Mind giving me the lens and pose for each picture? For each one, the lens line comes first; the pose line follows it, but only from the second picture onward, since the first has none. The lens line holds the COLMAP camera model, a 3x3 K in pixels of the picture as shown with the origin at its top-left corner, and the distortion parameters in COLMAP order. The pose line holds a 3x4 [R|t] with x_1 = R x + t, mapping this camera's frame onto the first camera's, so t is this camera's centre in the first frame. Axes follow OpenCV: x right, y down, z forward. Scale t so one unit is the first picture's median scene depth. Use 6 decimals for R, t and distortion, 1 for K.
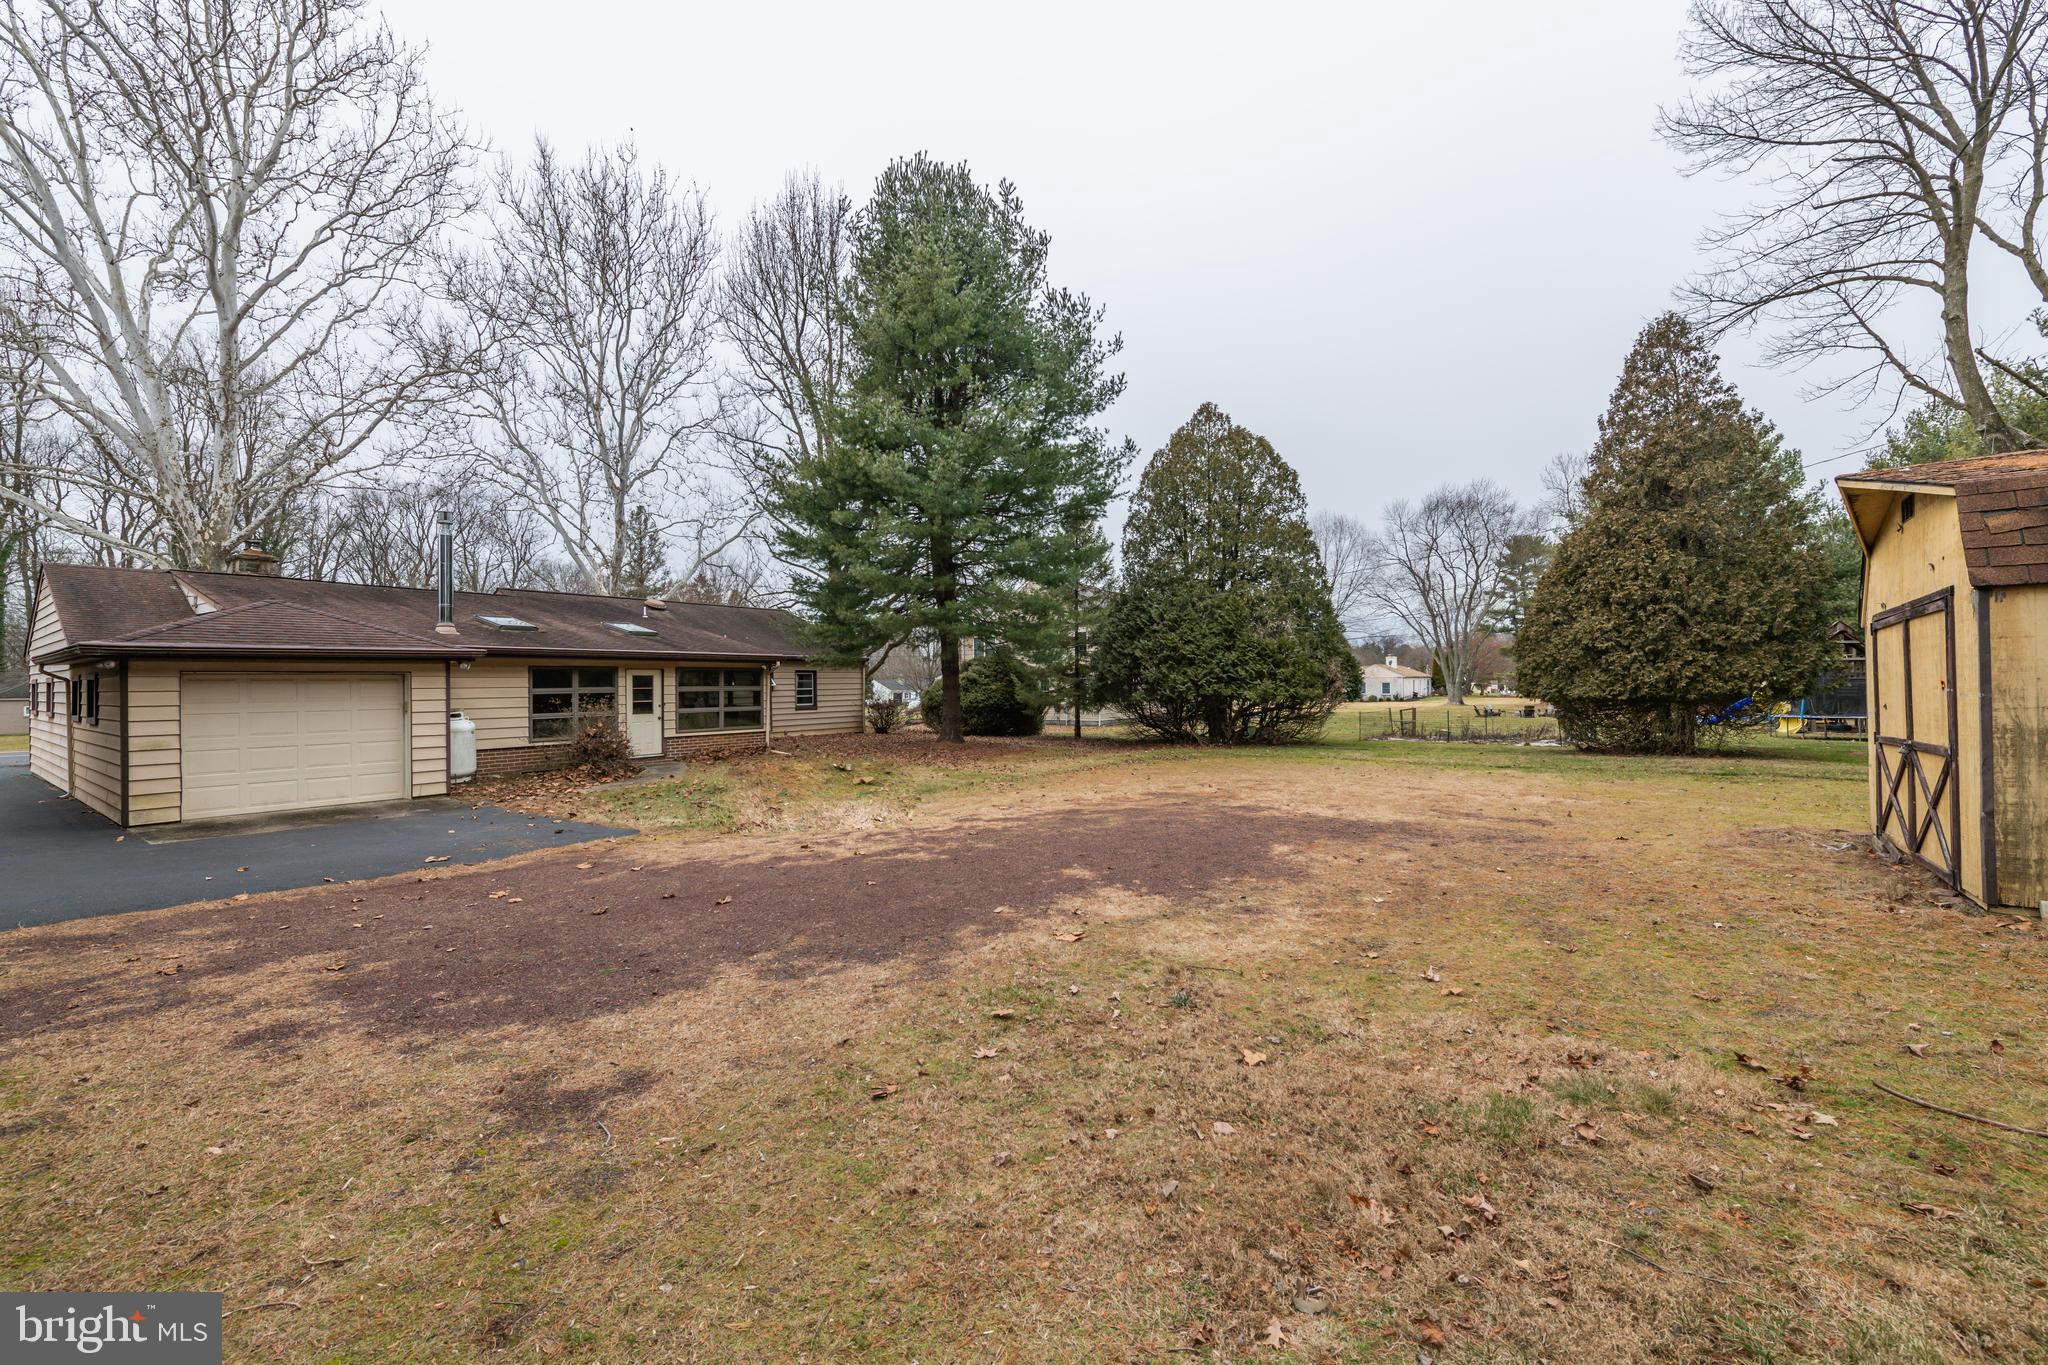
lens RADIAL K [[802.1, 0, 1031.0], [0, 802.1, 682.7], [0, 0, 1]] dist [0.007318, -0.001750]
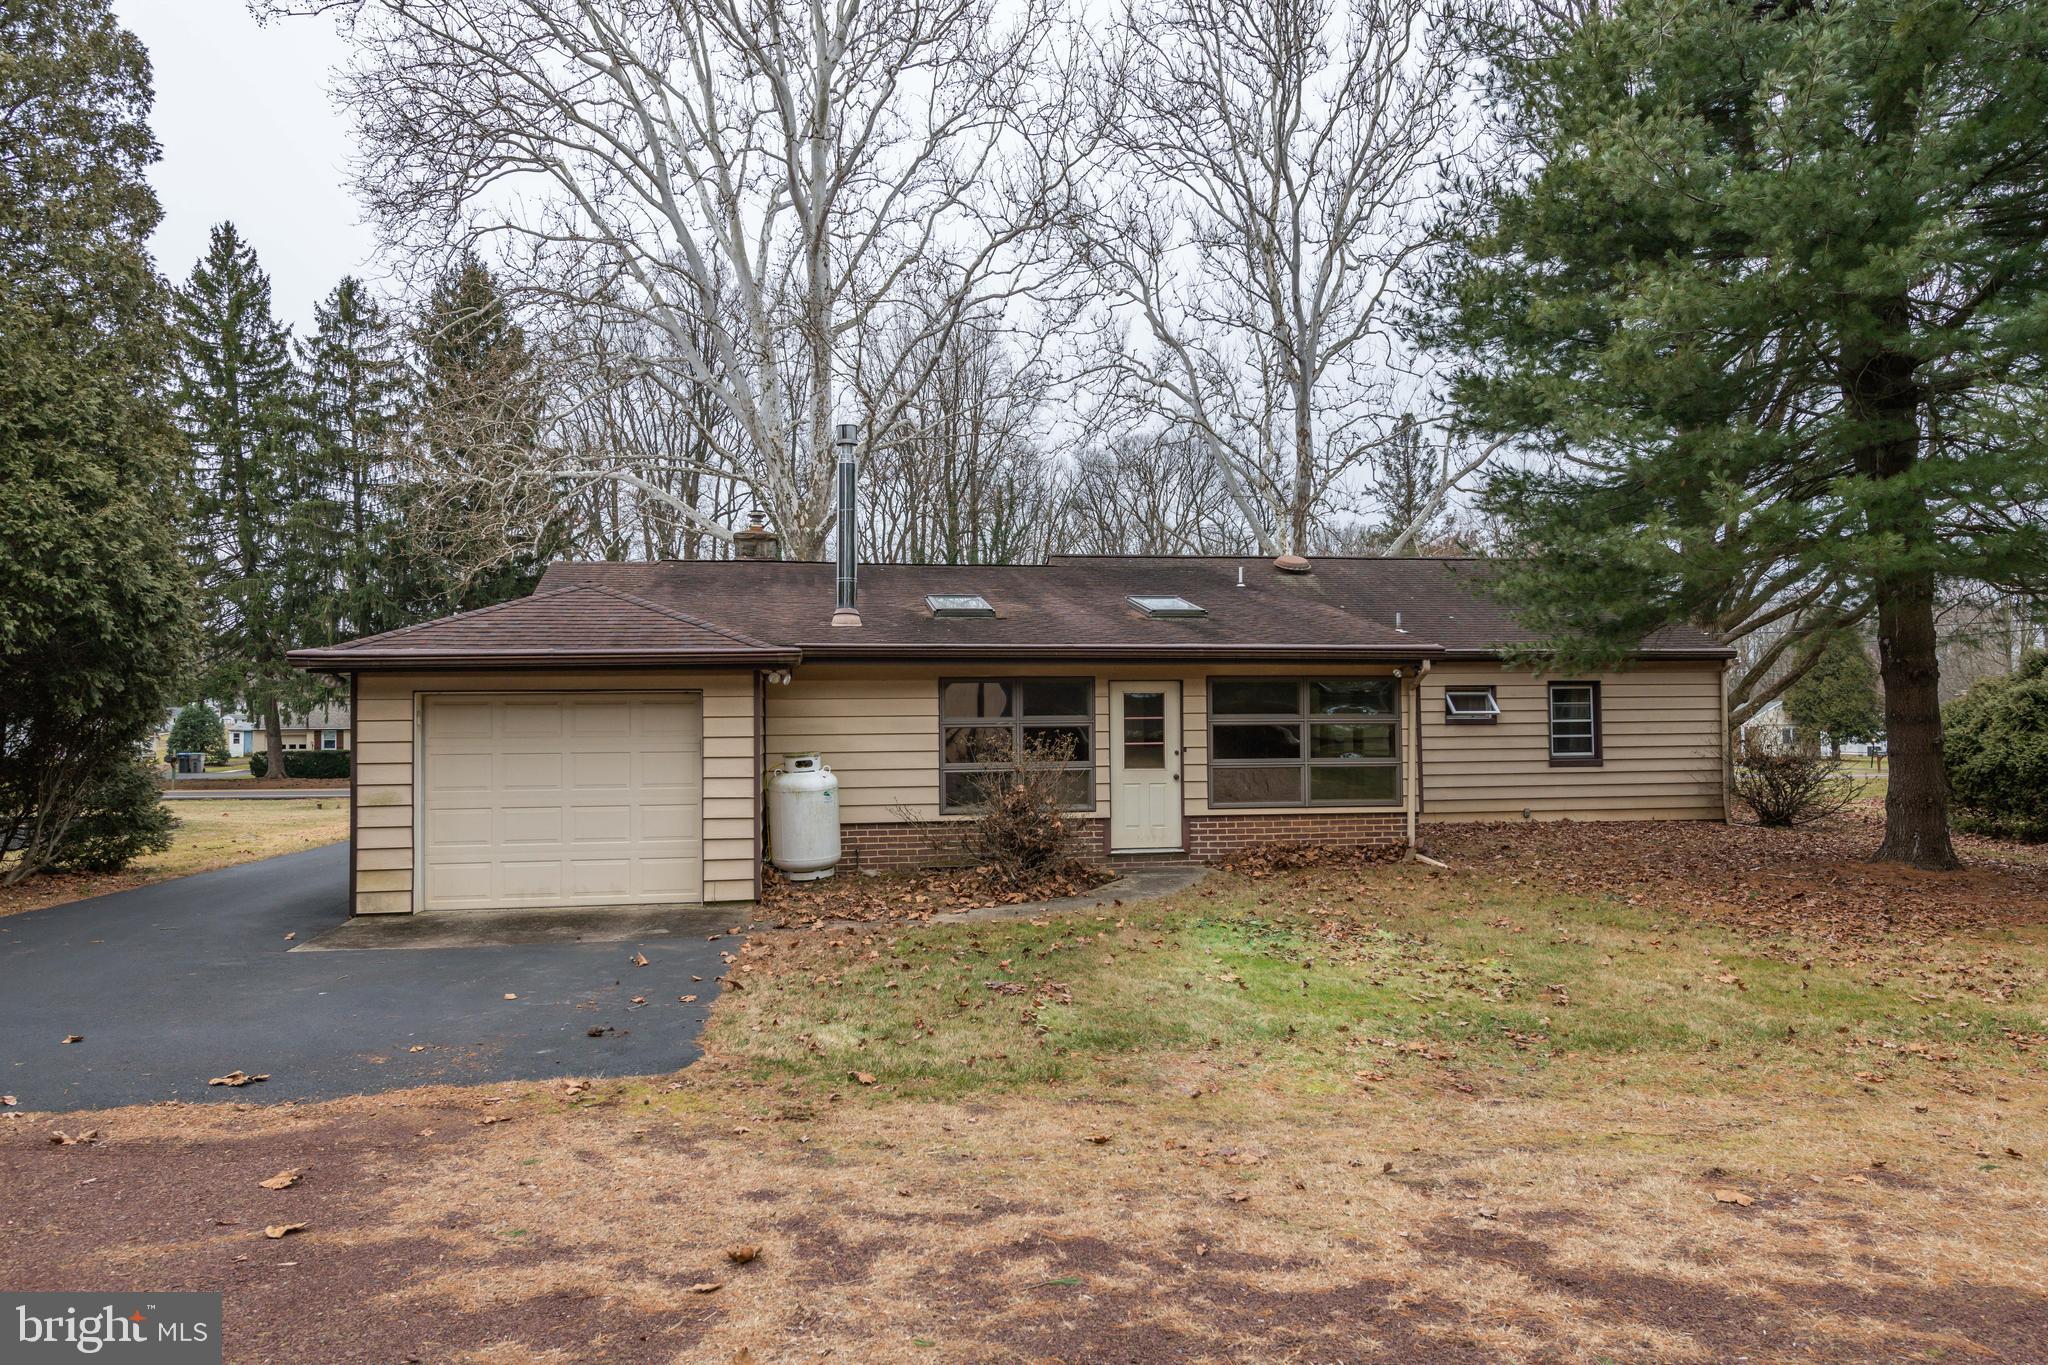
lens RADIAL K [[1350.6, 0, 1012.1], [0, 1350.6, 679.6], [0, 0, 1]] dist [0.025526, -0.016008]
pose [[0.707119, -0.016734, -0.706897, 0.064276], [0.001378, 0.999751, -0.022288, 0.001424], [0.707093, 0.014786, 0.706966, 0.318048]]
